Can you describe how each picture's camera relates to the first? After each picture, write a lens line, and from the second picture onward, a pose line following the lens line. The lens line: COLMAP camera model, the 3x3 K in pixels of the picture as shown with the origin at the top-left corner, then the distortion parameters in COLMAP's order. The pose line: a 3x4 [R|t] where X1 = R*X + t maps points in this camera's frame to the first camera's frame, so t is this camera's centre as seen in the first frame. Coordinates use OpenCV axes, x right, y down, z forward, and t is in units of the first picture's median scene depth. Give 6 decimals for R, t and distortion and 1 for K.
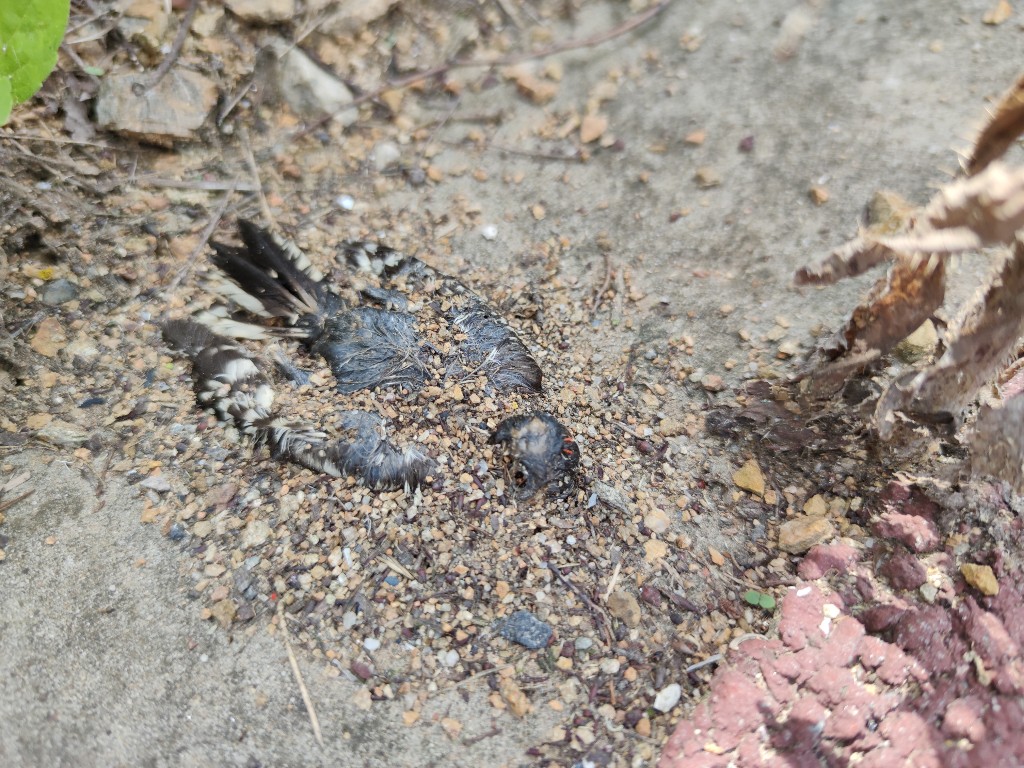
lens RADIAL K [[843.5, 0, 512.0], [0, 843.5, 384.0], [0, 0, 1]] dist [-0.045889, -0.013895]
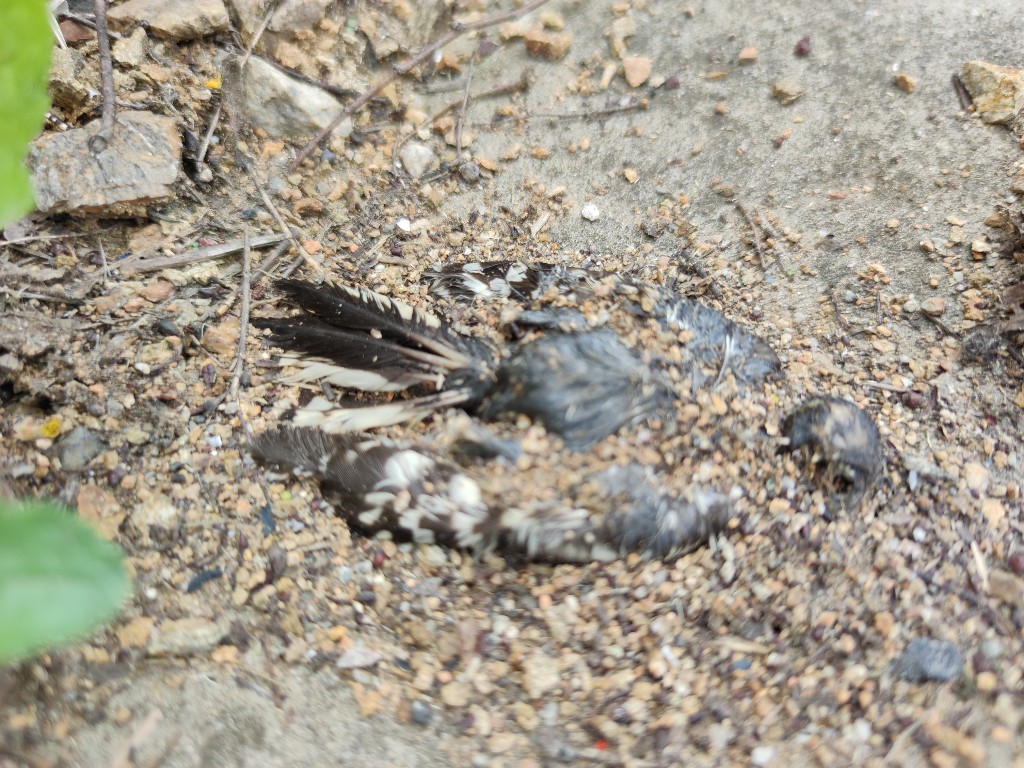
lens RADIAL K [[843.5, 0, 512.0], [0, 843.5, 384.0], [0, 0, 1]] dist [-0.045889, -0.013895]
pose [[0.933015, -0.298480, 0.200982, -0.352250], [0.298576, 0.953896, 0.030567, -0.079142], [-0.200839, 0.031489, 0.979118, 0.253077]]
